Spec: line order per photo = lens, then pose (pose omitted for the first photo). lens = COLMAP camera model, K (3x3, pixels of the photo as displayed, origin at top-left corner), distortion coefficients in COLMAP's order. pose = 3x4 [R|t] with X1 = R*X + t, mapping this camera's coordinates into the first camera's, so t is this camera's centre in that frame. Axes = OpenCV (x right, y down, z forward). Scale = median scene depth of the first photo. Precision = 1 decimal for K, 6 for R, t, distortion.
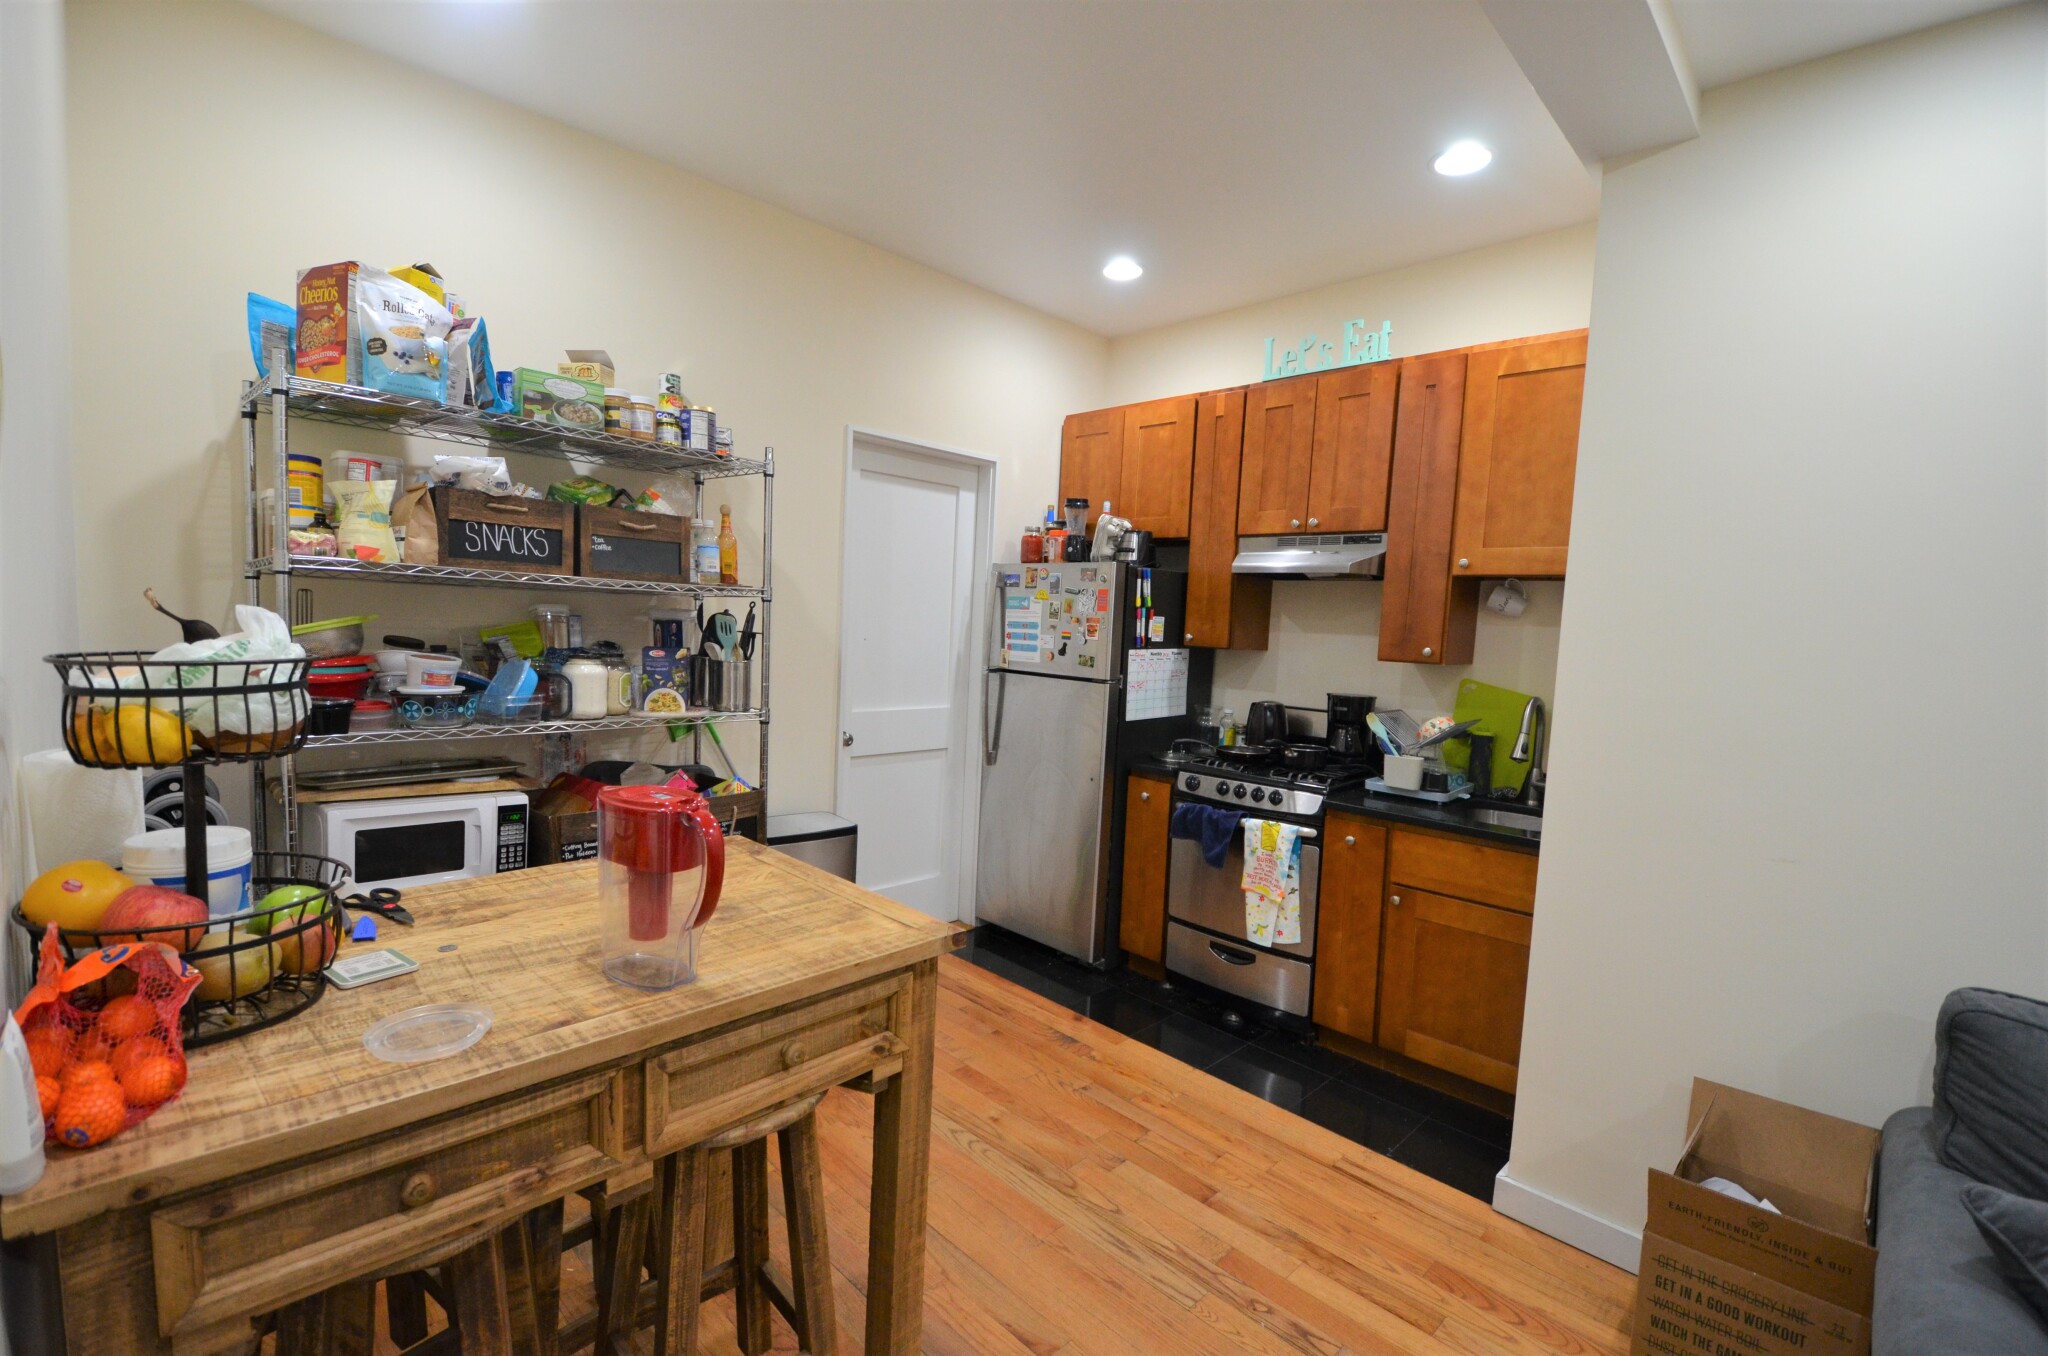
lens RADIAL K [[908.4, 0, 1013.5], [0, 908.4, 683.5], [0, 0, 1]] dist [0.006669, -0.018514]
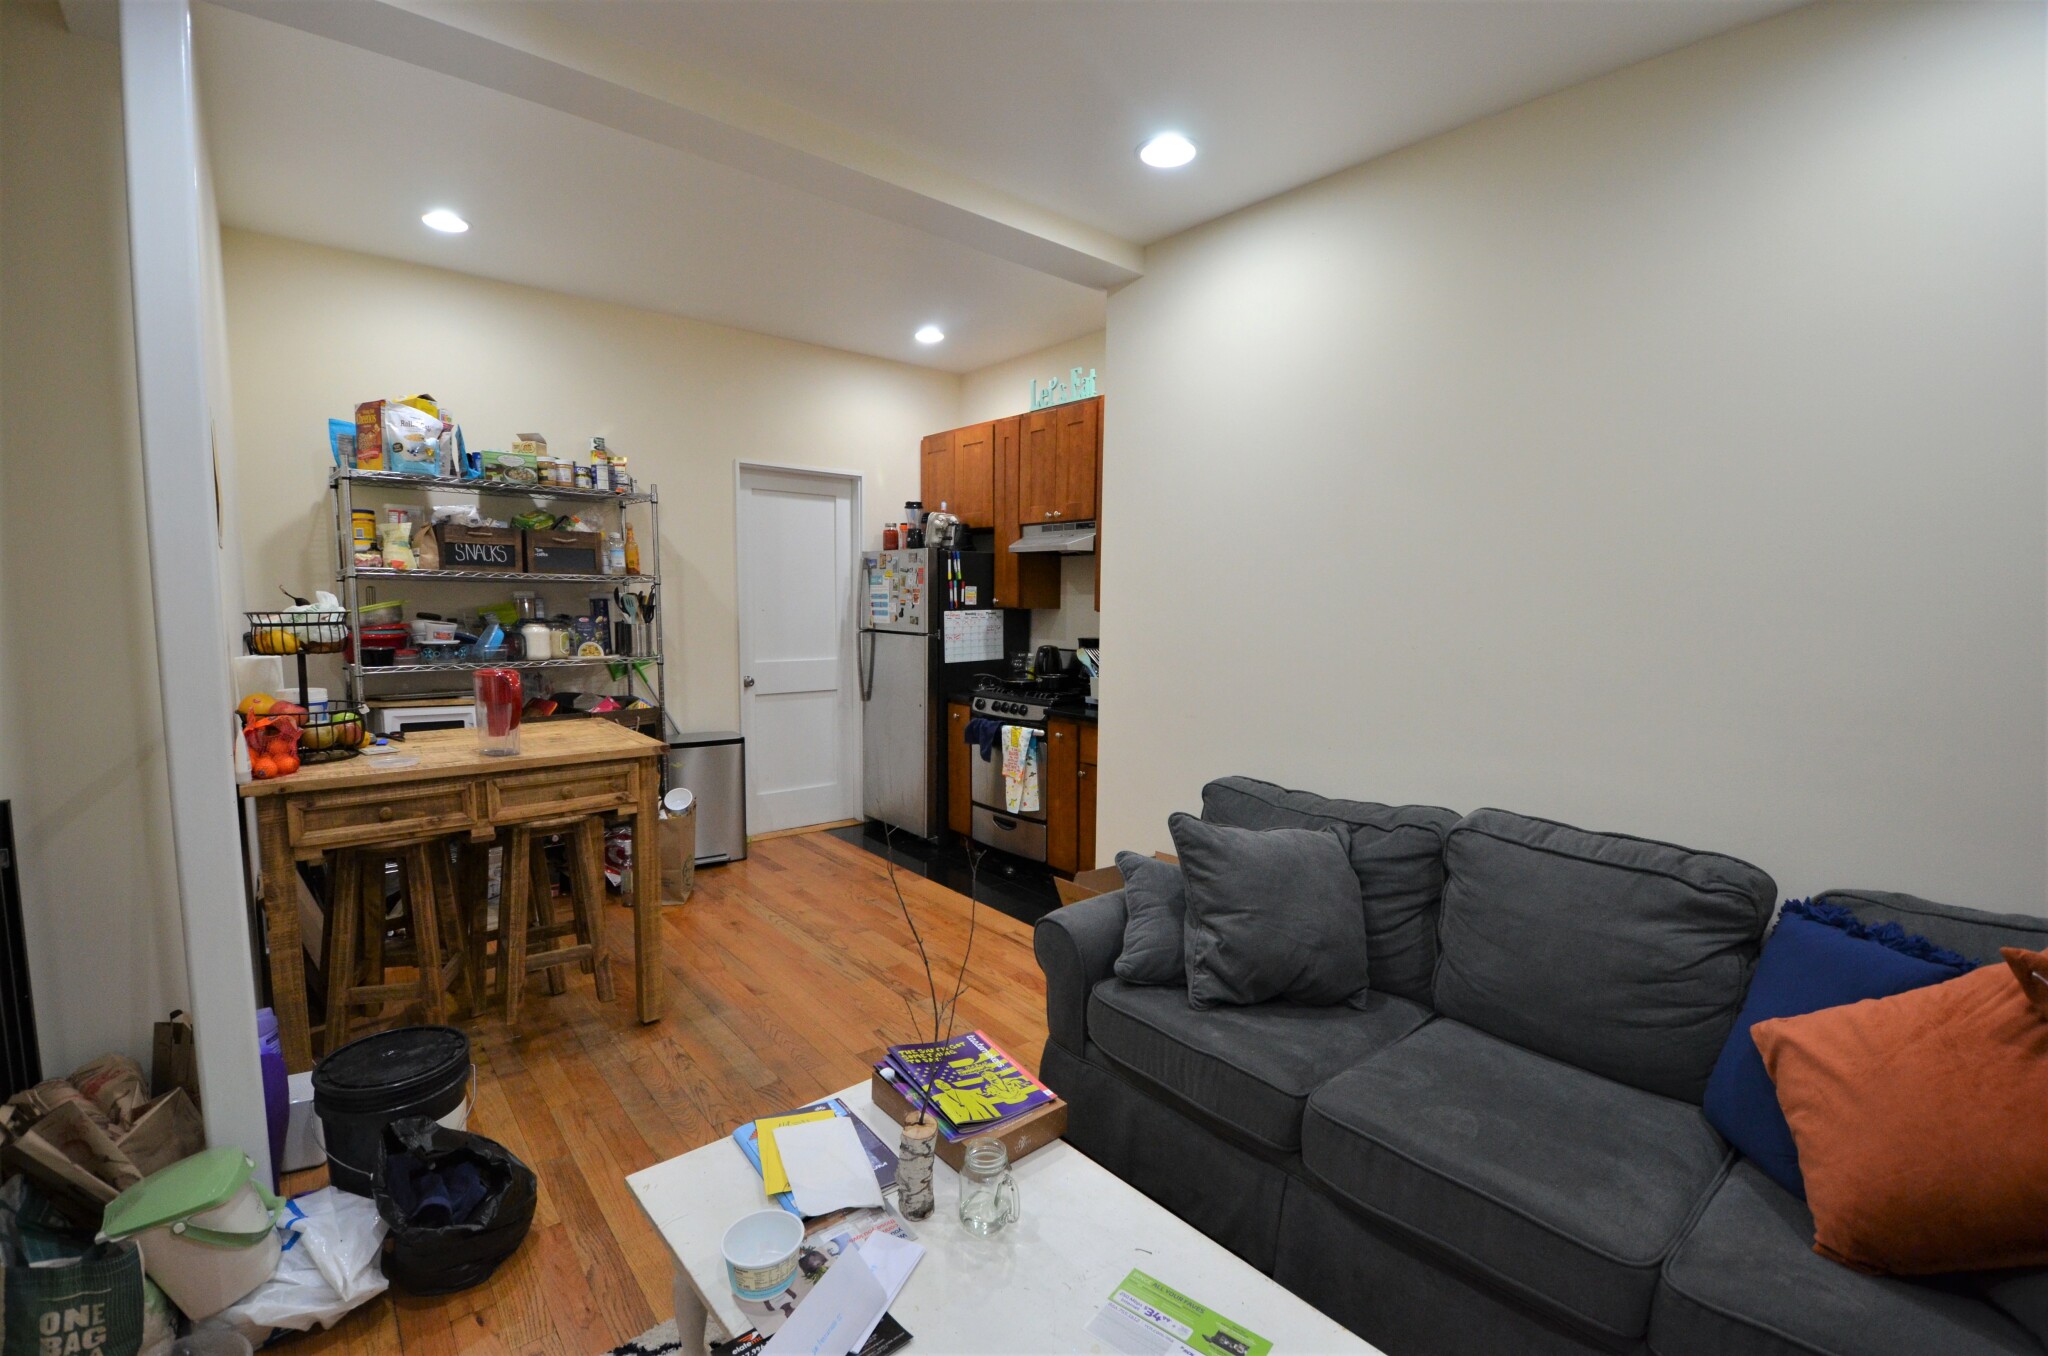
lens RADIAL K [[908.4, 0, 1013.5], [0, 908.4, 683.5], [0, 0, 1]] dist [0.006669, -0.018514]
pose [[0.995129, -0.025646, -0.095185, 0.470245], [0.027603, 0.999433, 0.019294, 0.063968], [0.094636, -0.021827, 0.995273, -0.477303]]
